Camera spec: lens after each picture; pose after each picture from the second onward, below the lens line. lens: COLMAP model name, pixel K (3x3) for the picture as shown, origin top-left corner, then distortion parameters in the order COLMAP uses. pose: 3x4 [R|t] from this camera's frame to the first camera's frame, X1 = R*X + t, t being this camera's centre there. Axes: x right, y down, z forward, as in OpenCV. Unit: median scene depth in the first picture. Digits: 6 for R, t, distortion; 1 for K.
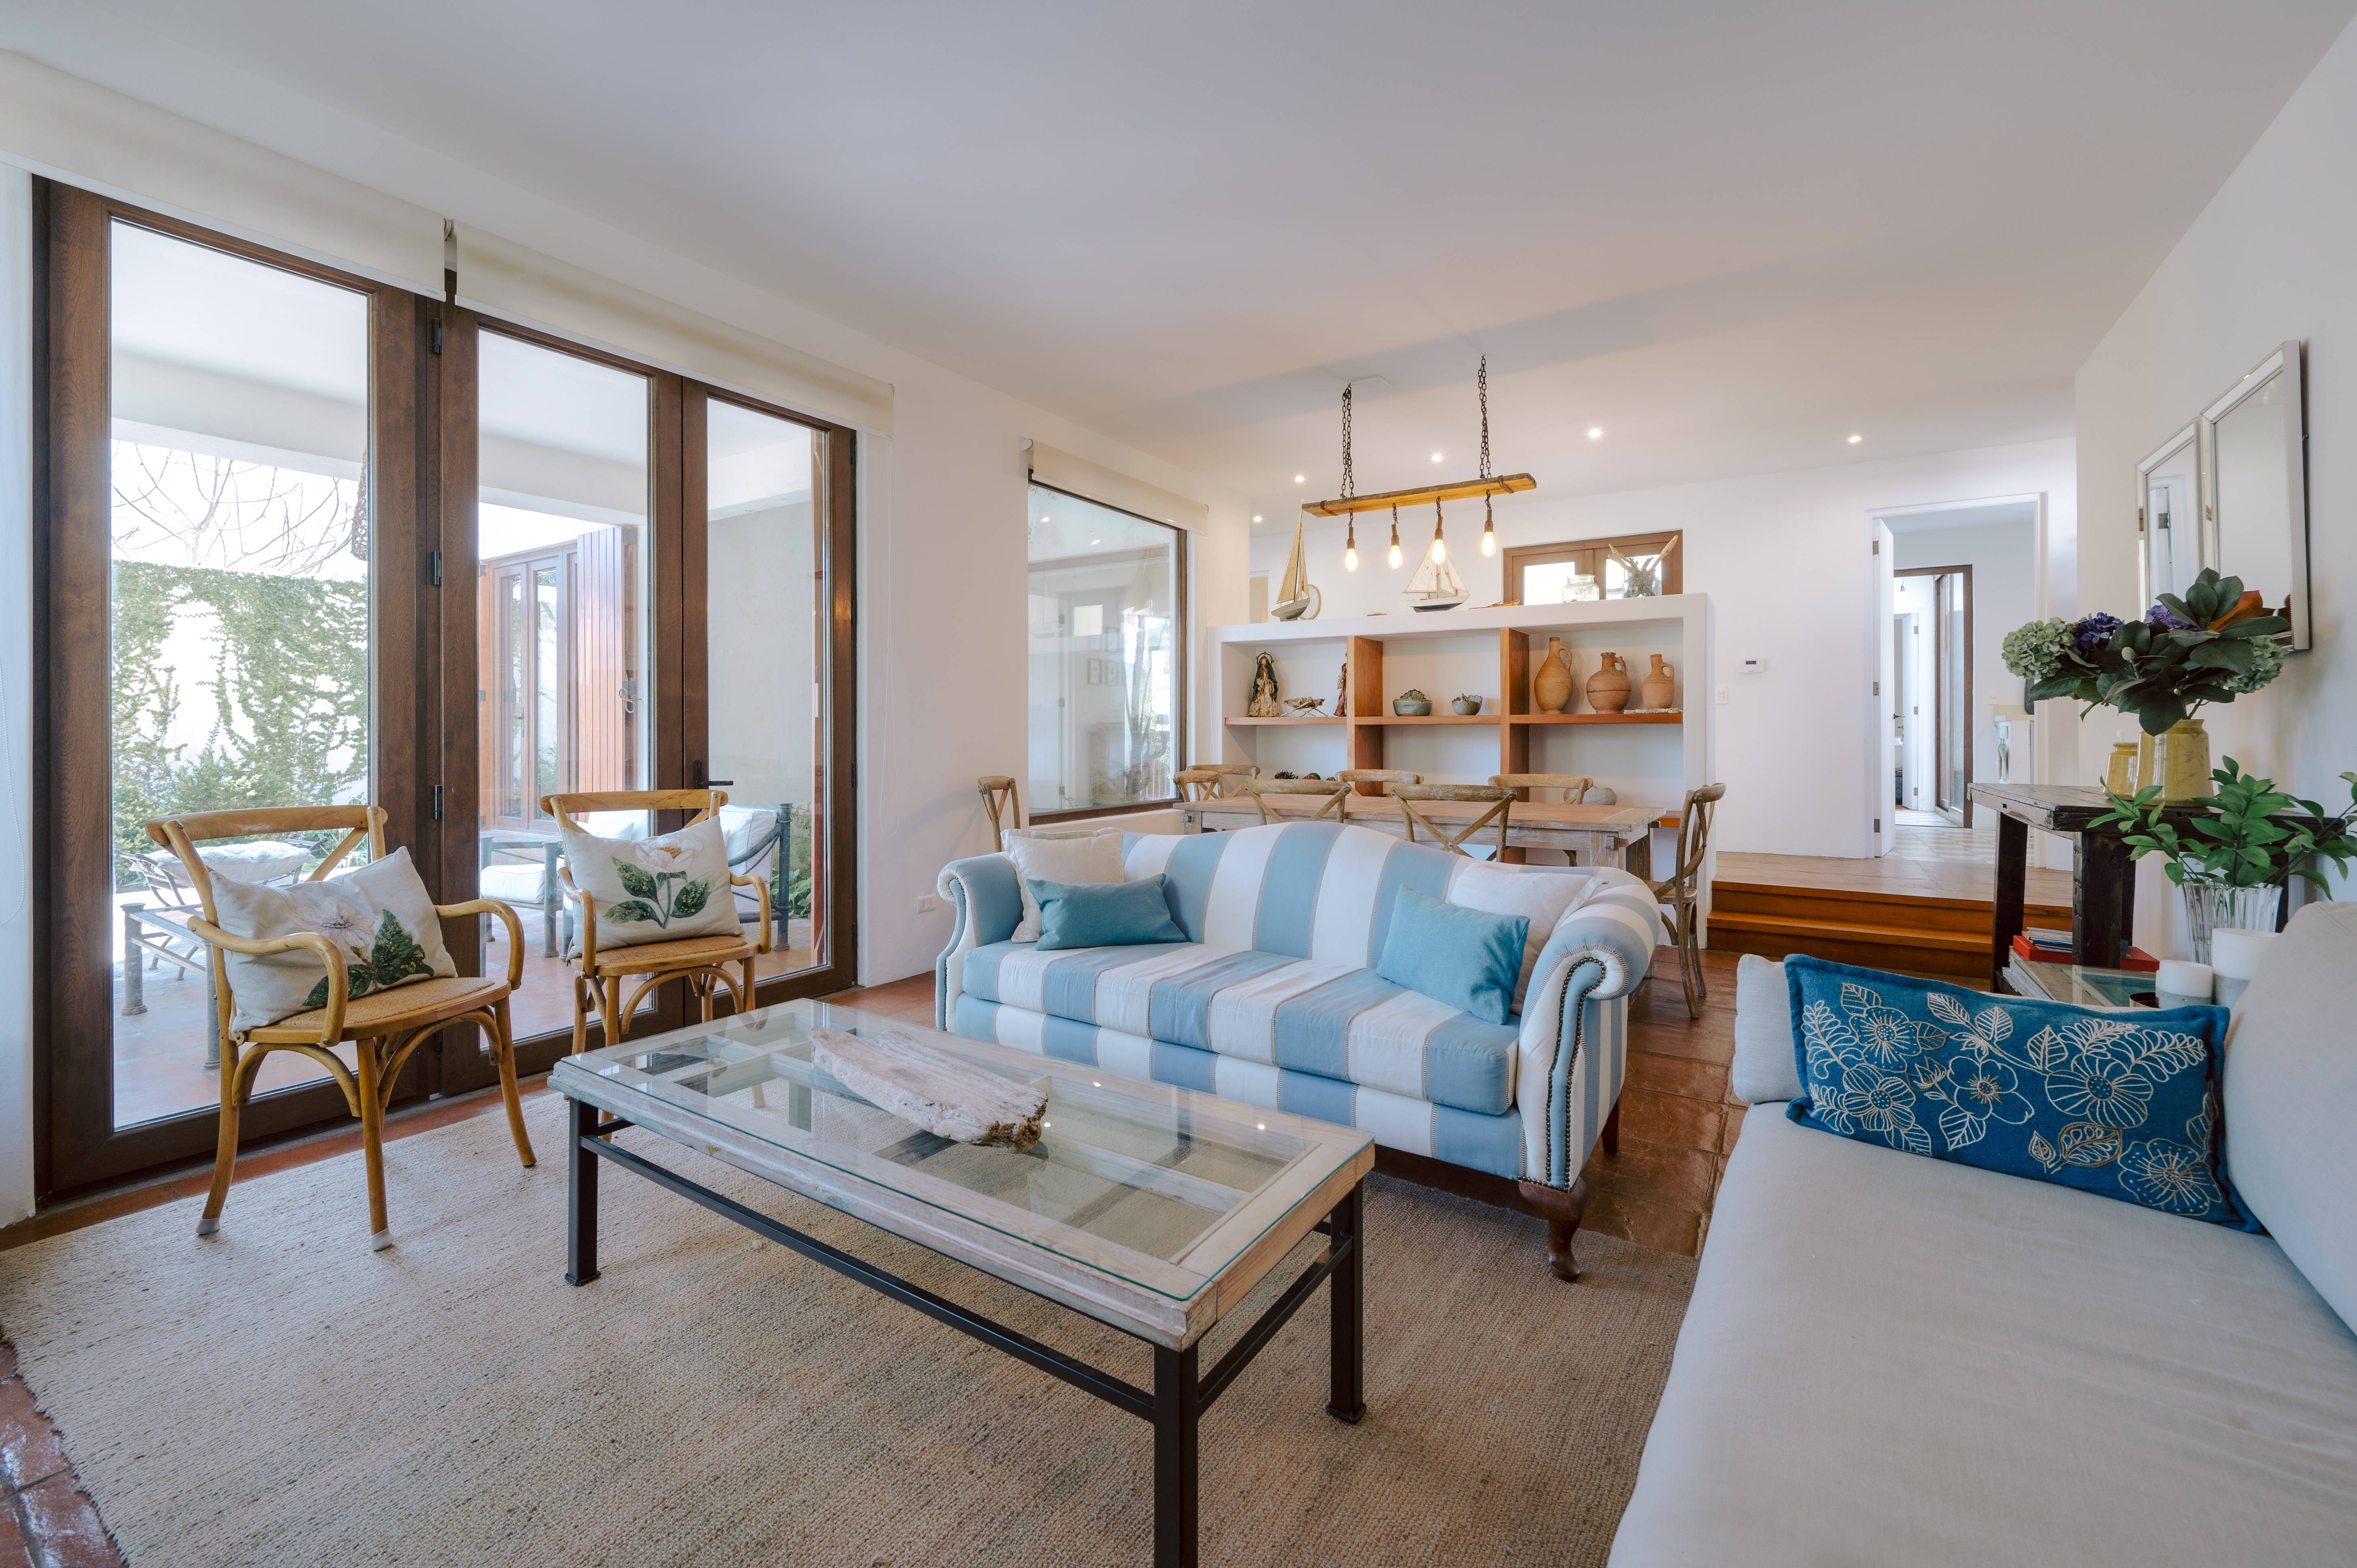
lens RADIAL K [[984.9, 0, 1124.5], [0, 984.9, 733.2], [0, 0, 1]] dist [-0.000728, -0.000142]
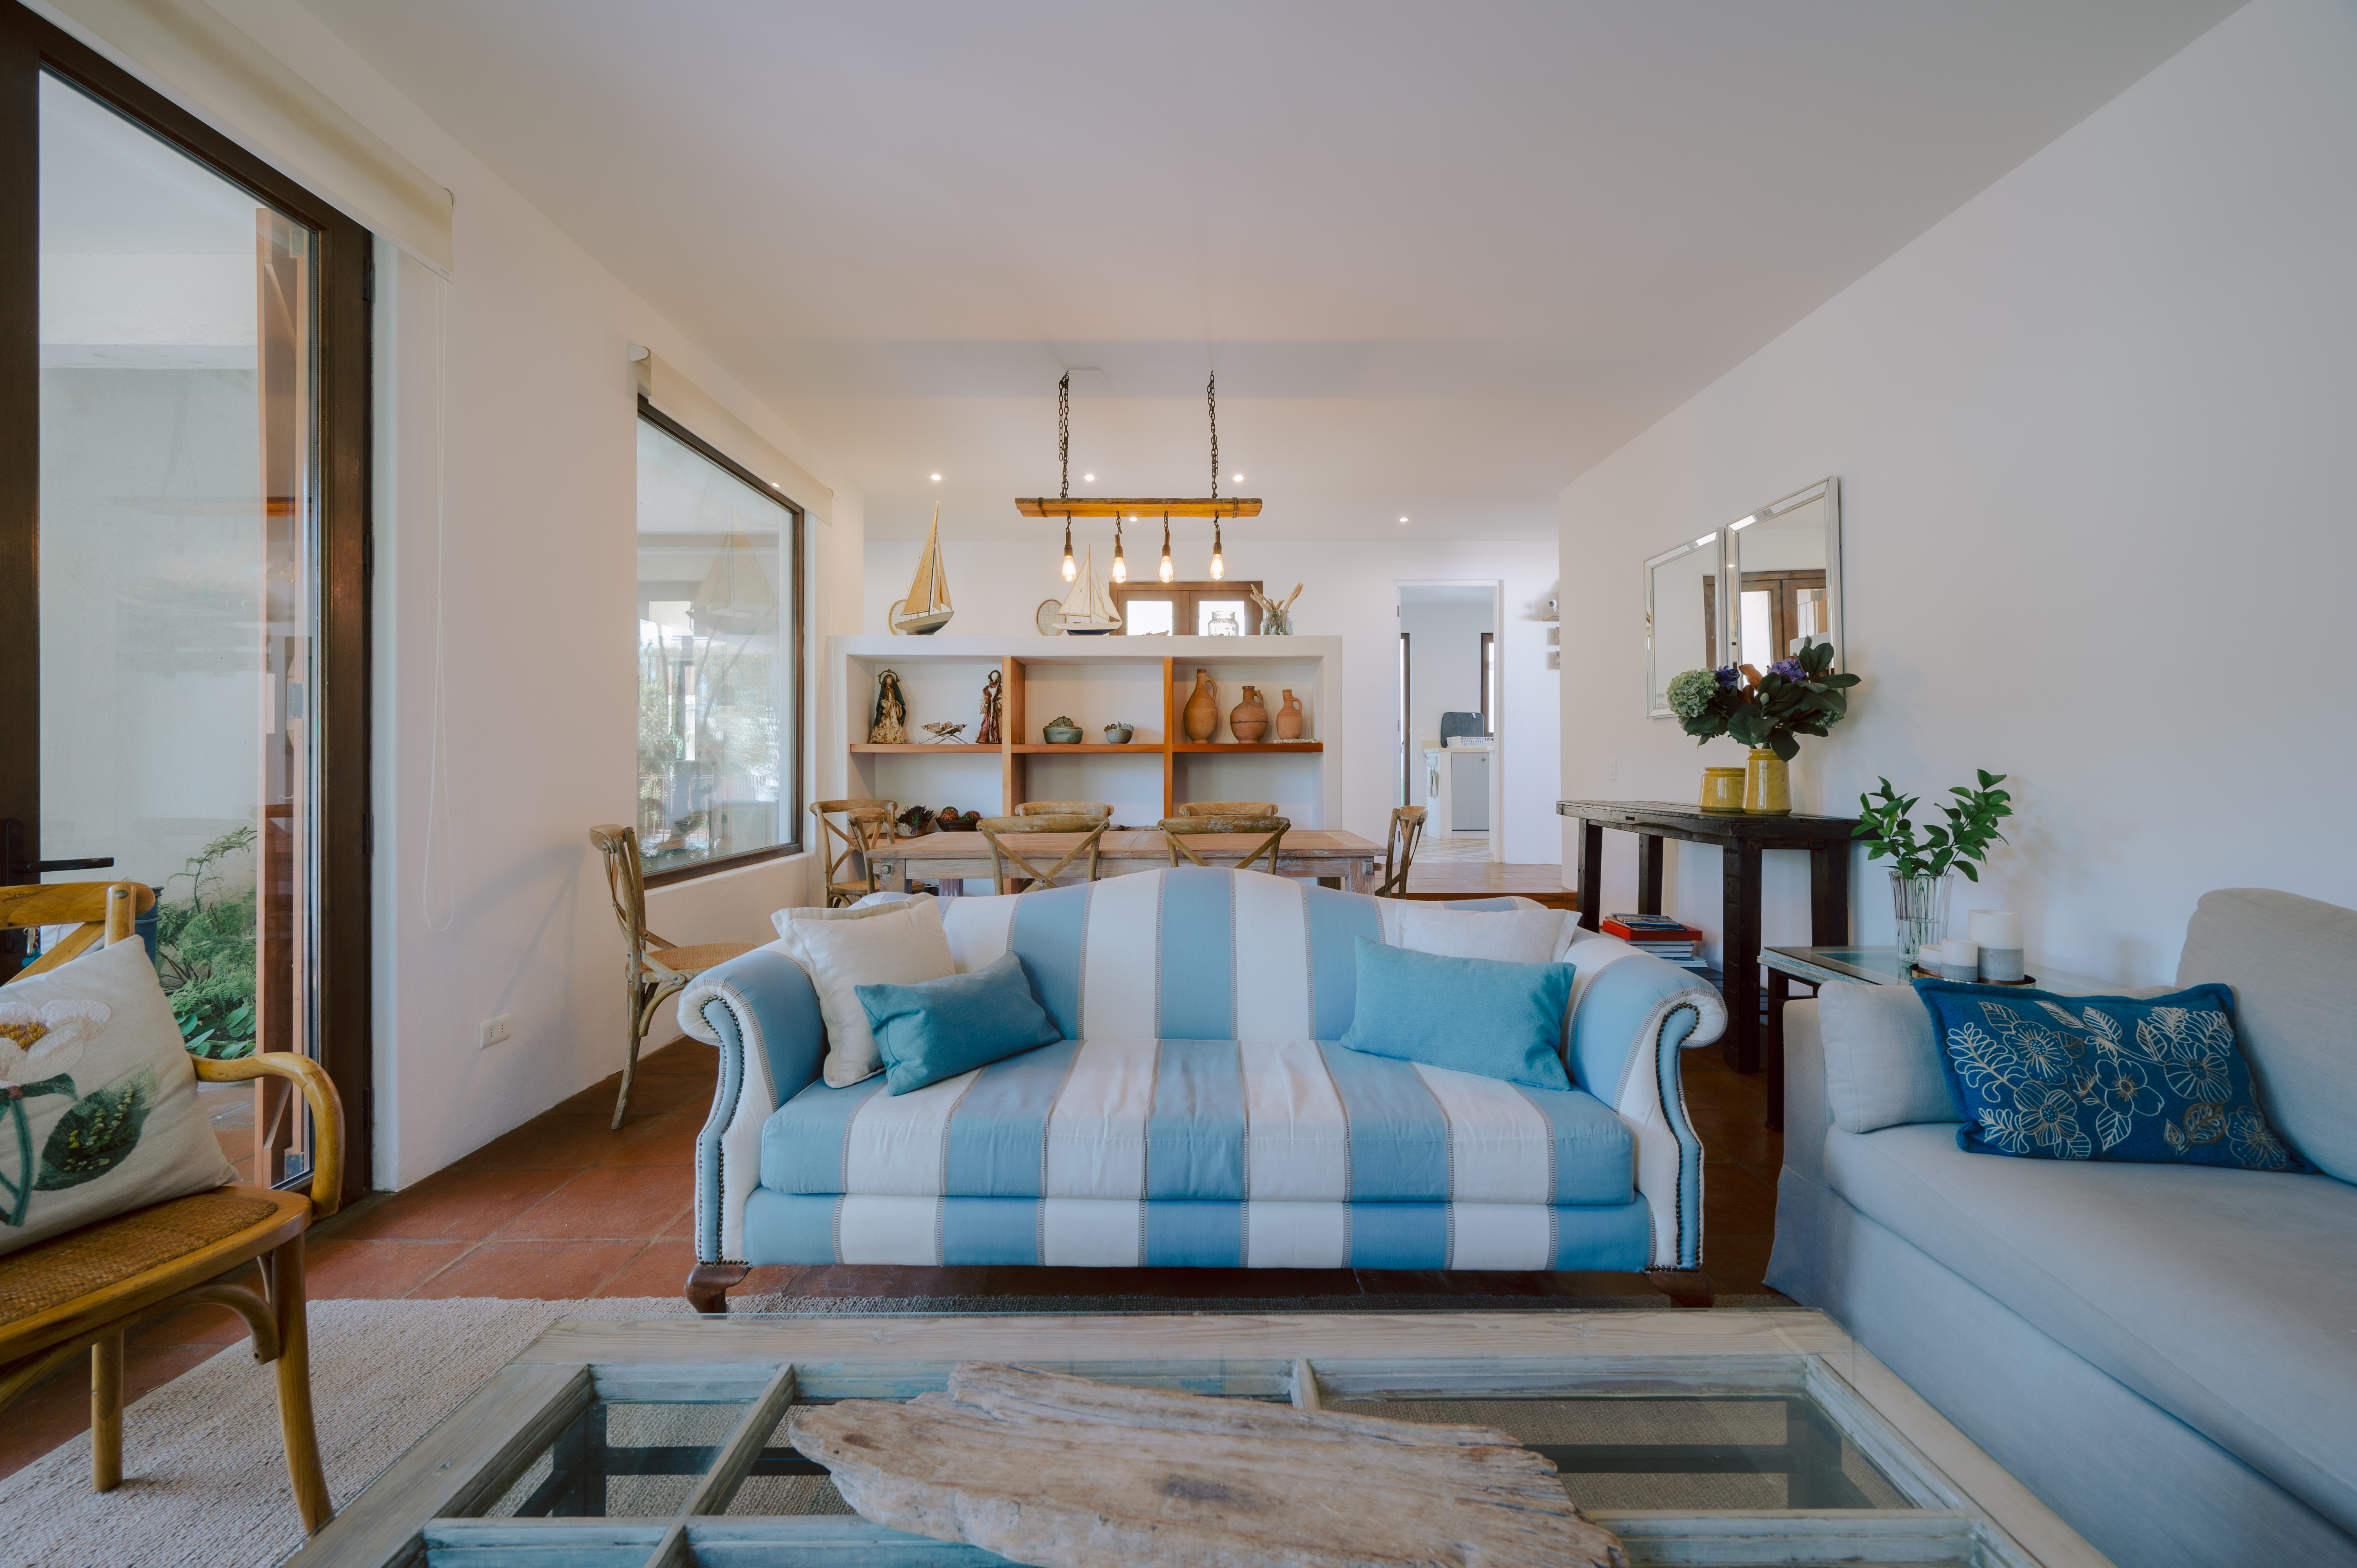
lens RADIAL K [[944.7, 0, 1181.2], [0, 944.7, 761.3], [0, 0, 1]] dist [-0.000139, -0.000118]
pose [[0.820912, -0.001068, 0.571053, -0.196307], [0.002678, 0.999994, -0.001978, 0.001925], [-0.571048, 0.003153, 0.820911, 0.260739]]
